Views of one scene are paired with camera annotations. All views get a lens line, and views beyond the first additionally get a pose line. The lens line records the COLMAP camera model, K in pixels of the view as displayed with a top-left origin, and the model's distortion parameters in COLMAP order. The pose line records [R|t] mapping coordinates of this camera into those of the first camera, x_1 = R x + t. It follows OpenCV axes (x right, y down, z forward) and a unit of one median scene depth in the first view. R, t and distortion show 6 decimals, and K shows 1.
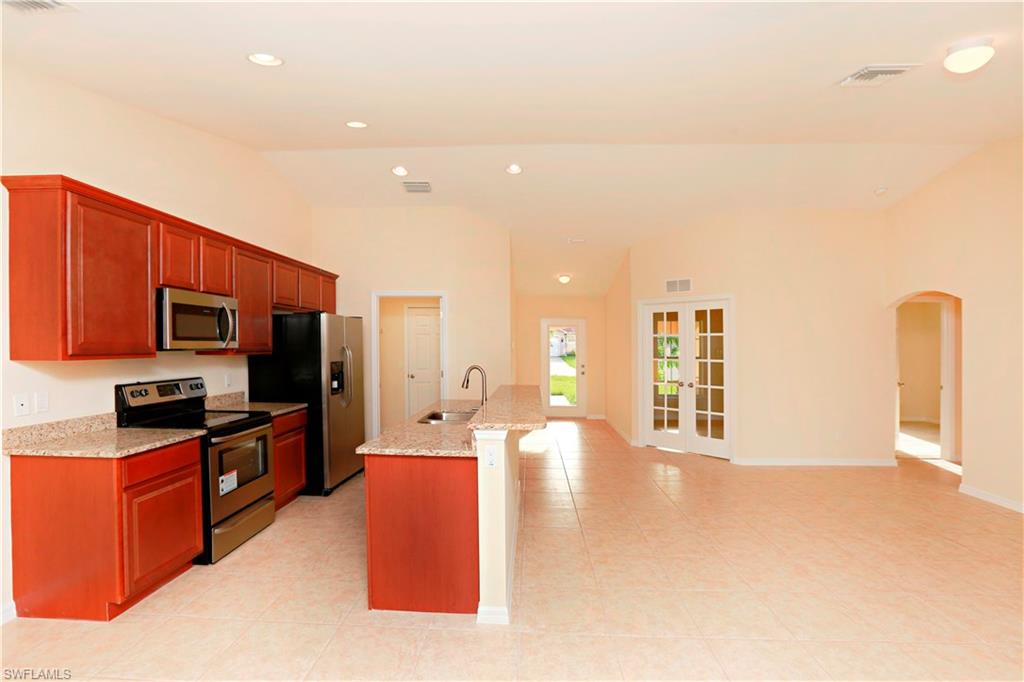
lens RADIAL K [[476.7, 0, 504.6], [0, 476.7, 343.0], [0, 0, 1]] dist [-0.015333, 0.001373]
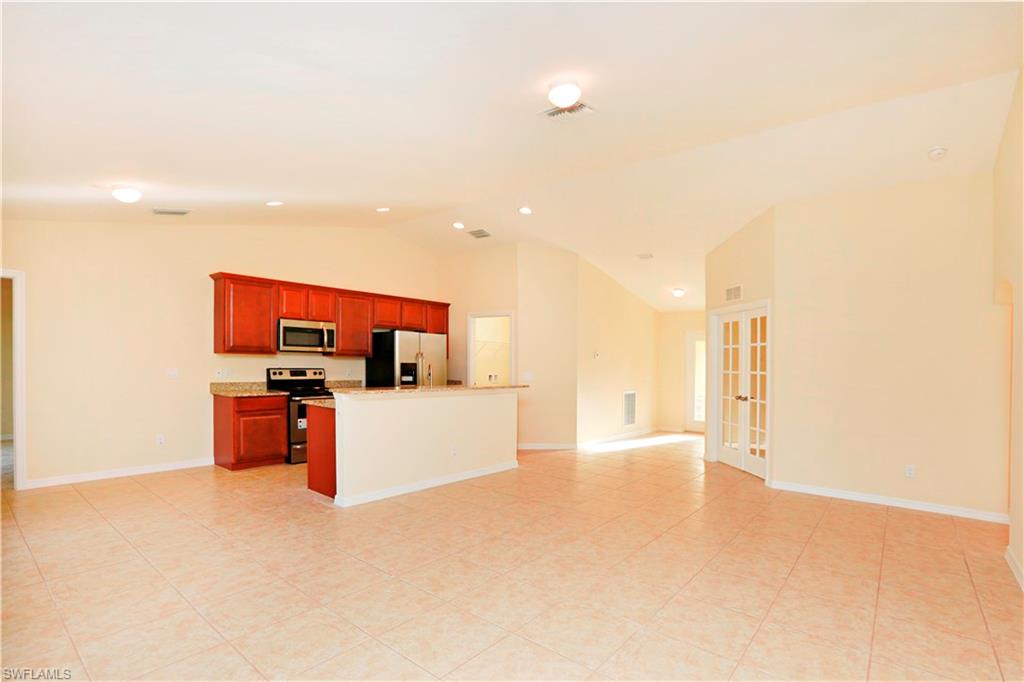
lens RADIAL K [[476.7, 0, 521.2], [0, 476.7, 365.2], [0, 0, 1]] dist [-0.015333, 0.001373]
pose [[0.814971, 0.015857, -0.579285, 1.137781], [-0.014998, 0.999868, 0.006269, 0.043665], [0.579308, 0.003580, 0.815101, -0.018086]]
